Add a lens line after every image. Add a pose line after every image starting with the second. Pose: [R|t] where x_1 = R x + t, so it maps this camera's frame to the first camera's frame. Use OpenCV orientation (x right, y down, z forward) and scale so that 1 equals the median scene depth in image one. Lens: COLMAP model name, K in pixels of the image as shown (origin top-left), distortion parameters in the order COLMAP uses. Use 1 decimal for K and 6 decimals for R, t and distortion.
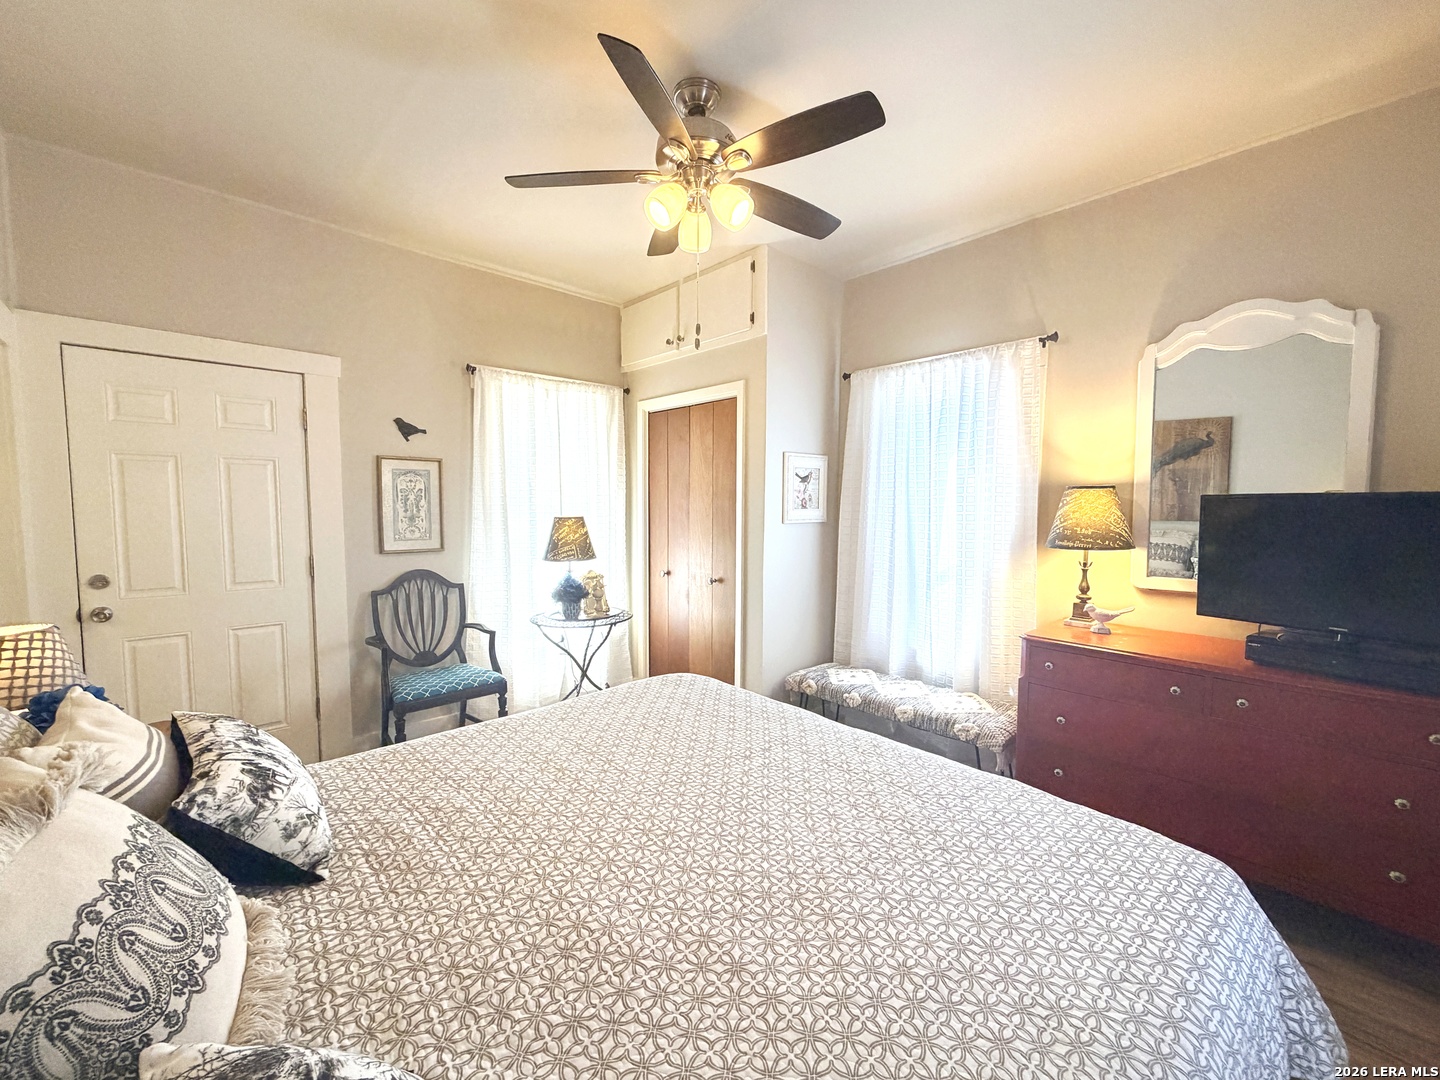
lens RADIAL K [[588.2, 0, 722.0], [0, 588.2, 542.5], [0, 0, 1]] dist [0.000303, 0.000128]
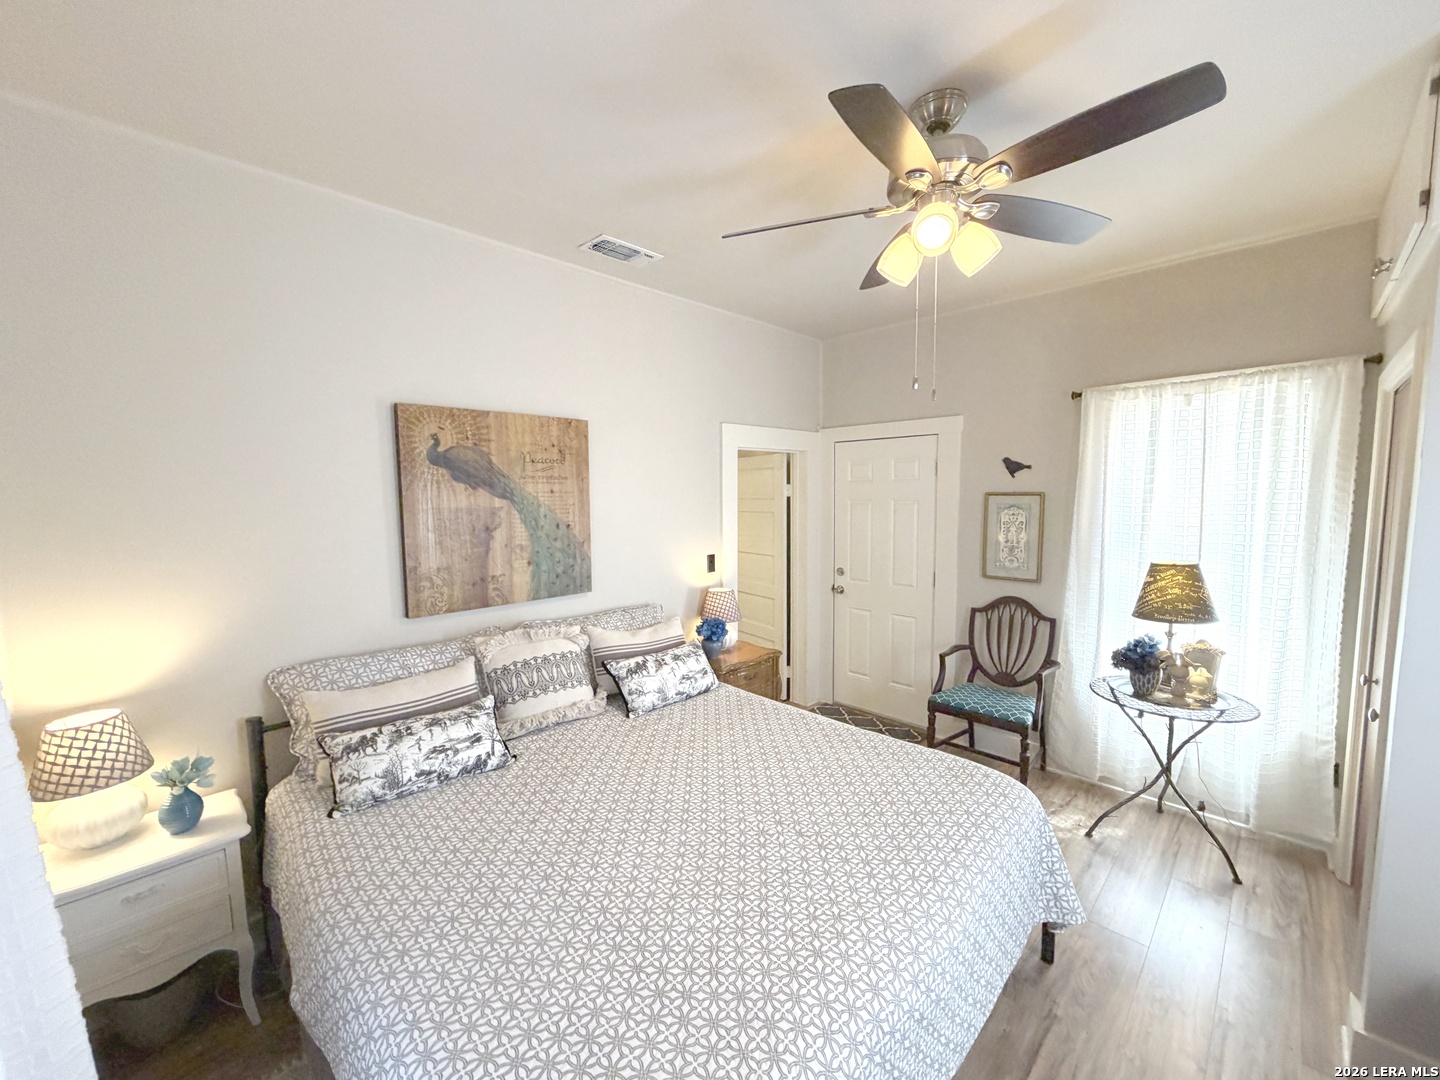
lens RADIAL K [[575.7, 0, 715.9], [0, 575.7, 542.1], [0, 0, 1]] dist [-0.001091, 0.000329]
pose [[0.021489, 0.079391, -0.996612, 0.533420], [-0.059855, 0.995156, 0.077985, -0.106648], [0.997976, 0.057977, 0.026137, 0.441429]]
